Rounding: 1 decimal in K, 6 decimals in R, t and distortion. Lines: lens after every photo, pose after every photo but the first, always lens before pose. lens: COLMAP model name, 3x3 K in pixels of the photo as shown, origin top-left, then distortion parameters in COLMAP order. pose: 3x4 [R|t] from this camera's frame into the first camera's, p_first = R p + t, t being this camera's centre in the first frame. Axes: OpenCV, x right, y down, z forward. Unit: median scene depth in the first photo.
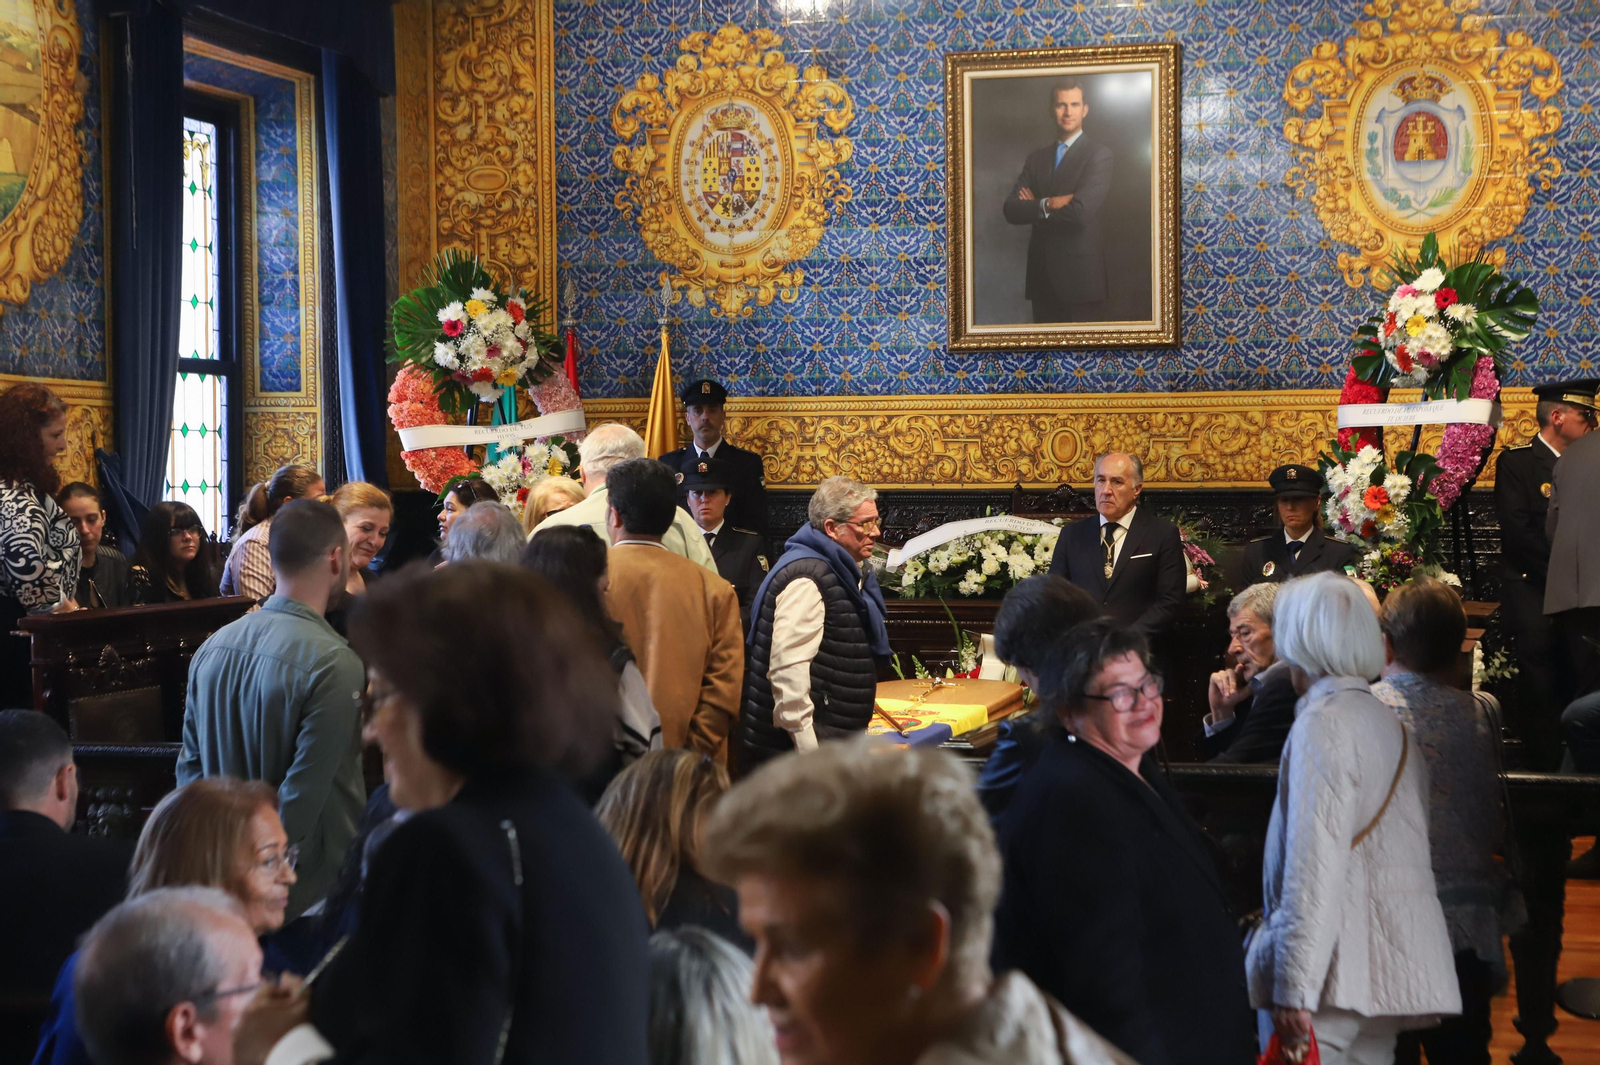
lens RADIAL K [[3059.8, 0, 826.0], [0, 3059.8, 531.0], [0, 0, 1]] dist [0.228884, 0.000000]
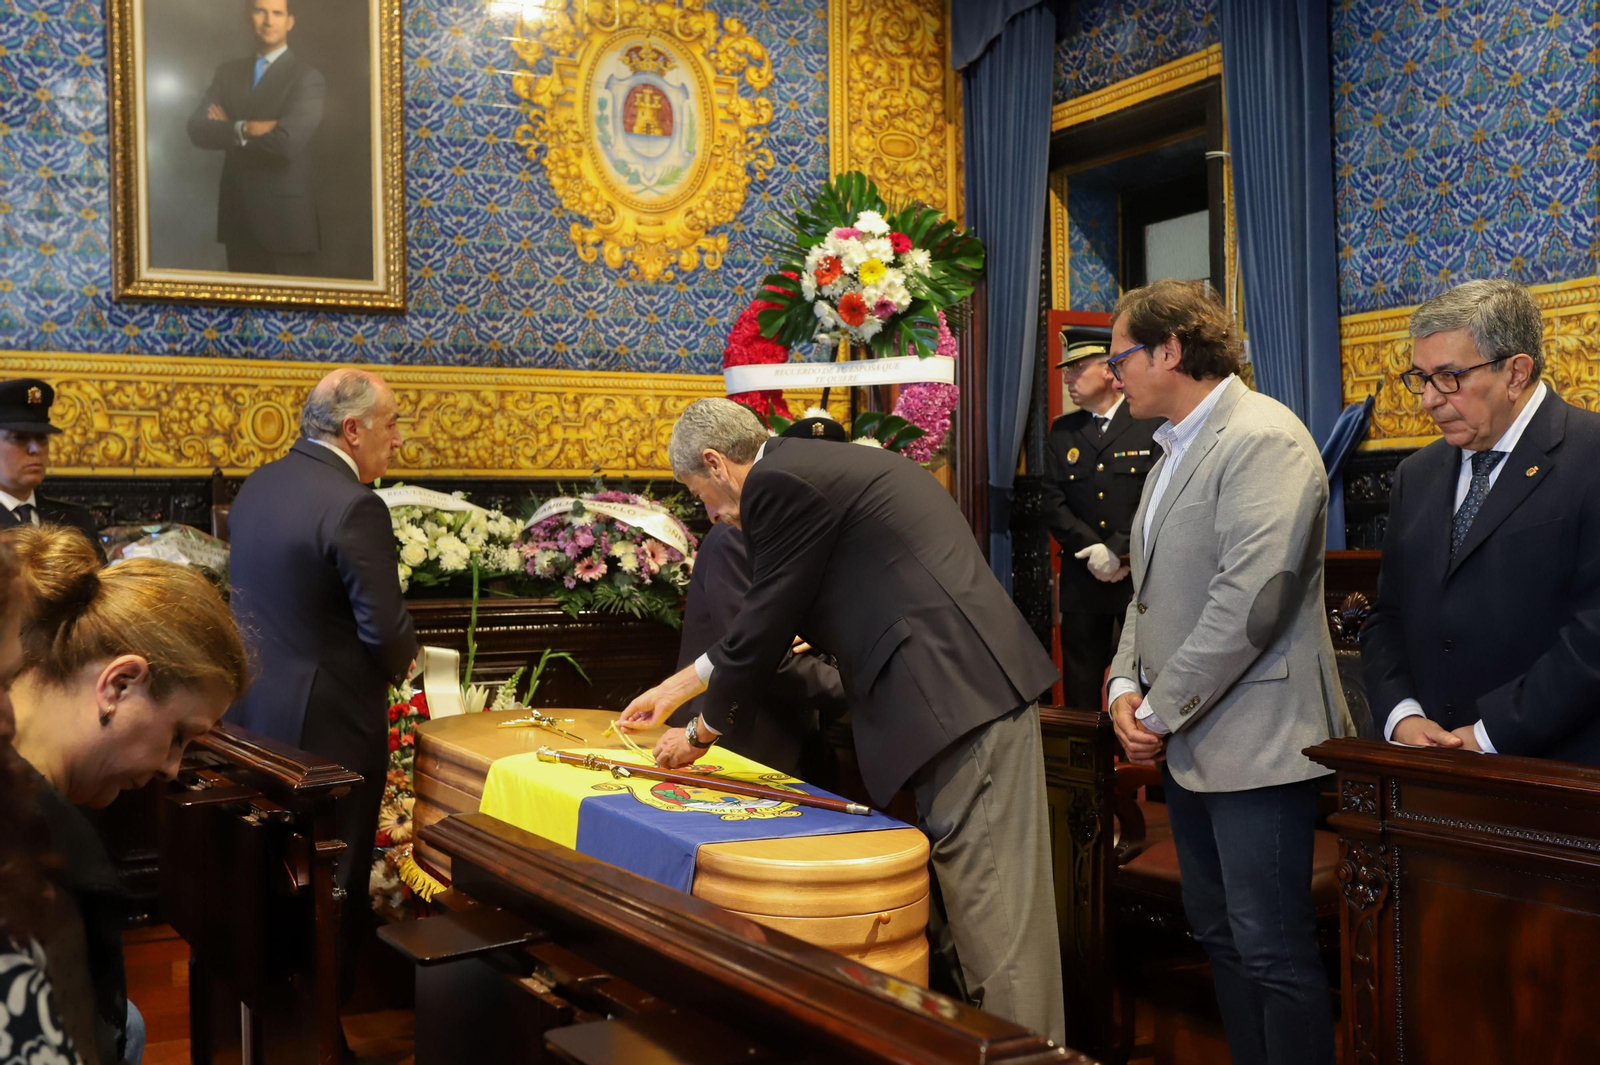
lens RADIAL K [[1809.7, 0, 795.1], [0, 1809.7, 529.1], [0, 0, 1]] dist [0.061966, 0.000000]
pose [[0.740207, -0.002517, 0.672374, -0.147606], [0.025116, 0.999399, -0.023909, 0.015950], [-0.671909, 0.034585, 0.739826, 0.545913]]
